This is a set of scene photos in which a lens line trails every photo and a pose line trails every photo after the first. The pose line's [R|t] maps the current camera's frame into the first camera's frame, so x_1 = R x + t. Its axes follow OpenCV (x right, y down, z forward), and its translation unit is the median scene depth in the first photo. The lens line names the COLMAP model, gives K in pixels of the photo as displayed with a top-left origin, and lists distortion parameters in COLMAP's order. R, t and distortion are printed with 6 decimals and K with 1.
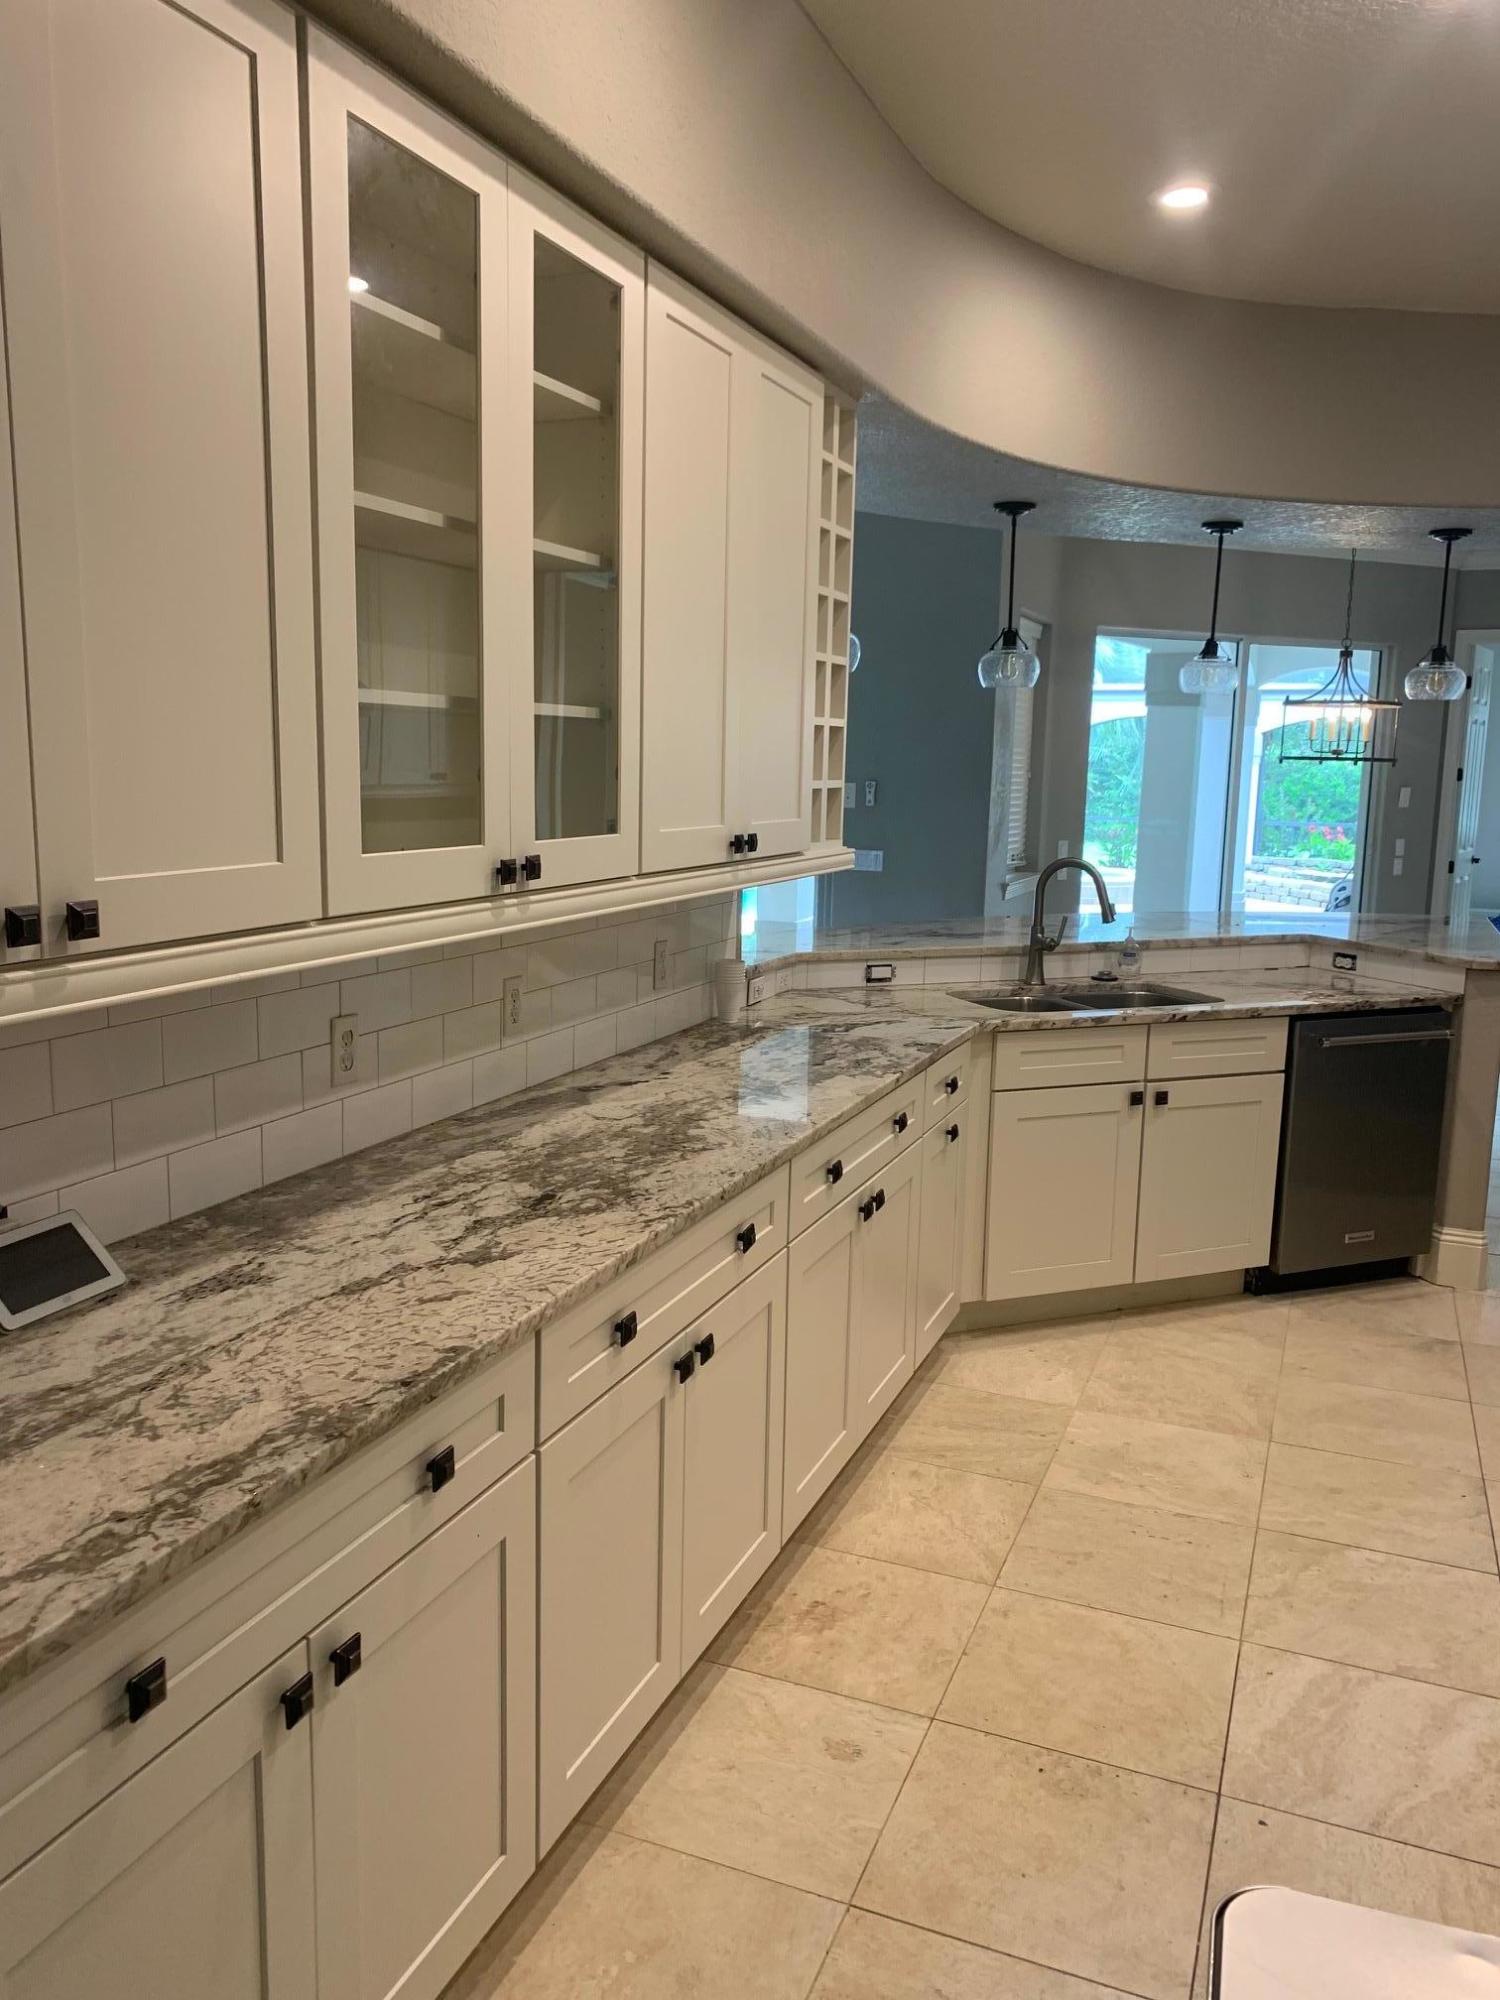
lens RADIAL K [[1514.7, 0, 750.0], [0, 1514.7, 1000.0], [0, 0, 1]] dist [0.054307, -0.047188]
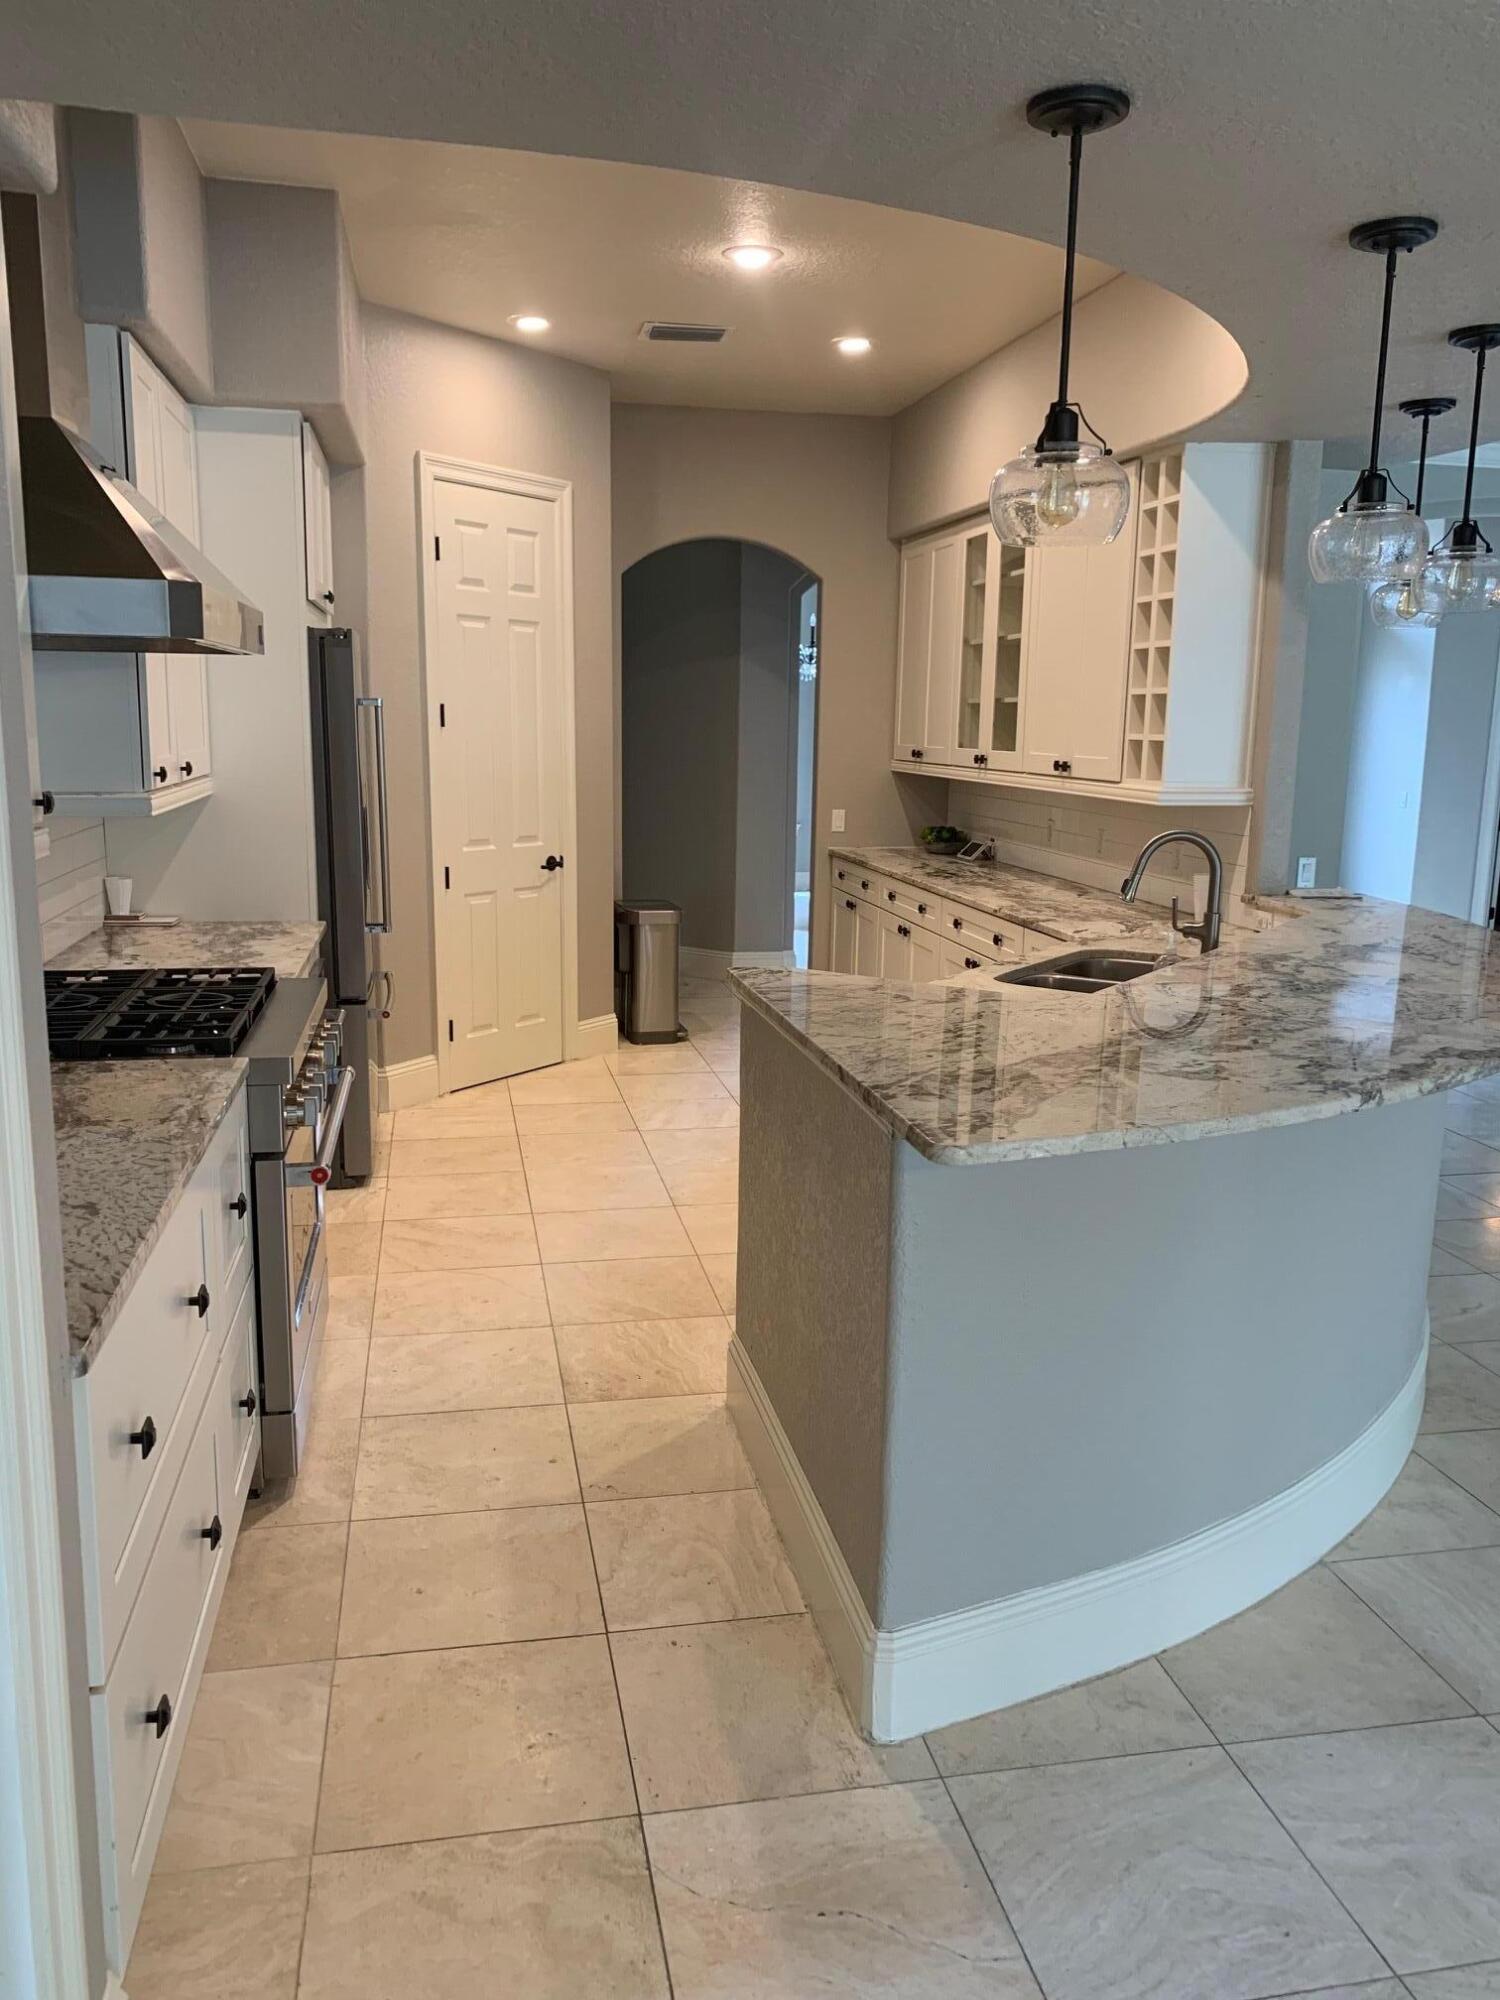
lens RADIAL K [[1517.0, 0, 758.1], [0, 1517.0, 1013.7], [0, 0, 1]] dist [0.052320, -0.070042]
pose [[-0.832124, 0.075541, -0.549421, 1.684495], [-0.118398, 0.943643, 0.309062, -0.441603], [0.541804, 0.322229, -0.776284, 2.979305]]
